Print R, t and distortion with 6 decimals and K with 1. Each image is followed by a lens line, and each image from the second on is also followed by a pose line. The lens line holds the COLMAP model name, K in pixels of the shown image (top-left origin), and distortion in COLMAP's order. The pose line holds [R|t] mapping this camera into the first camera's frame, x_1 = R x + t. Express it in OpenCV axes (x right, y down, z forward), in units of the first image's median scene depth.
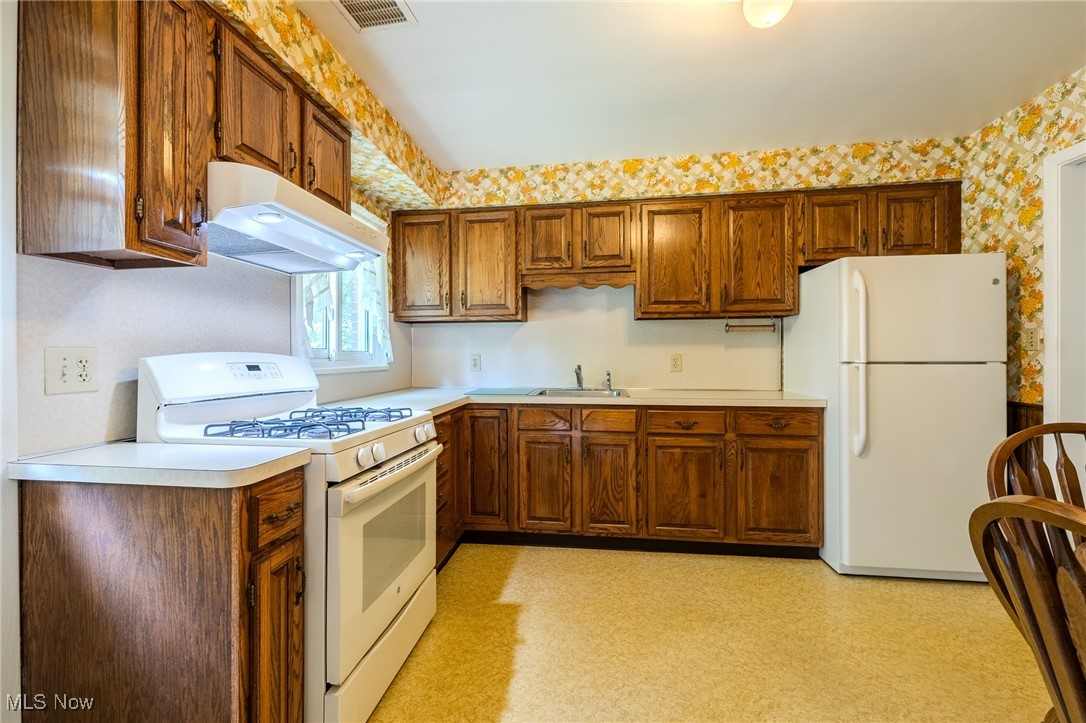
lens RADIAL K [[454.6, 0, 538.2], [0, 454.6, 354.3], [0, 0, 1]] dist [0.002122, 0.000047]
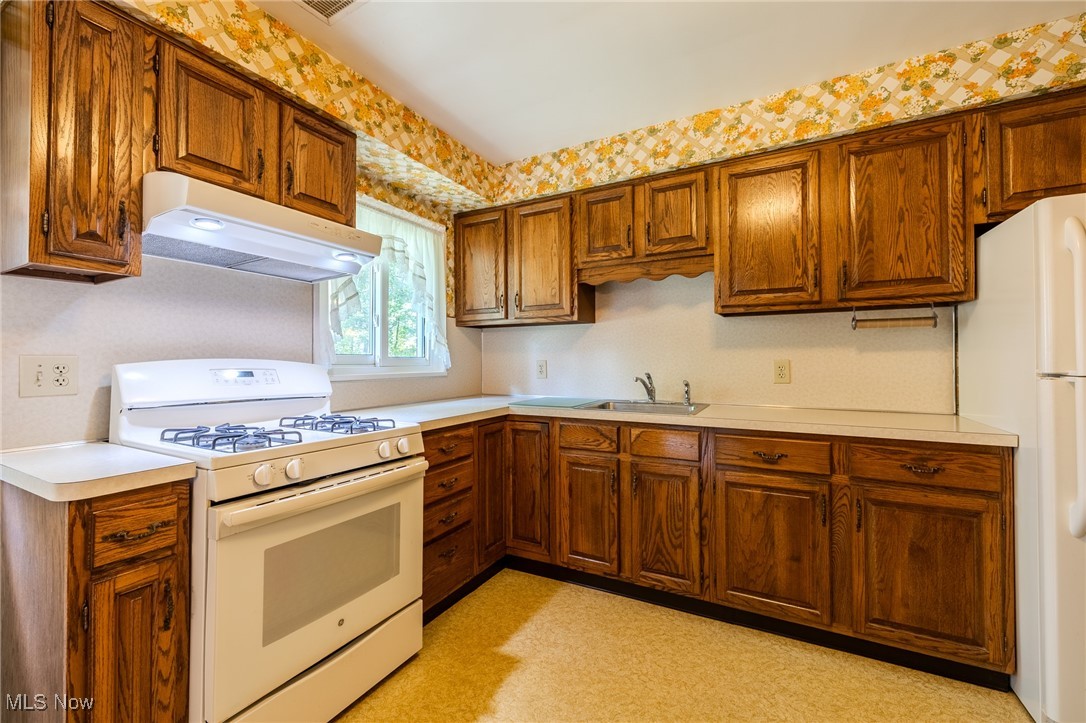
lens RADIAL K [[454.6, 0, 538.2], [0, 454.6, 354.3], [0, 0, 1]] dist [0.002122, 0.000047]
pose [[0.932929, -0.004234, -0.360035, 0.231032], [0.000355, 0.999941, -0.010841, -0.002193], [0.360060, 0.009987, 0.932876, 0.176315]]
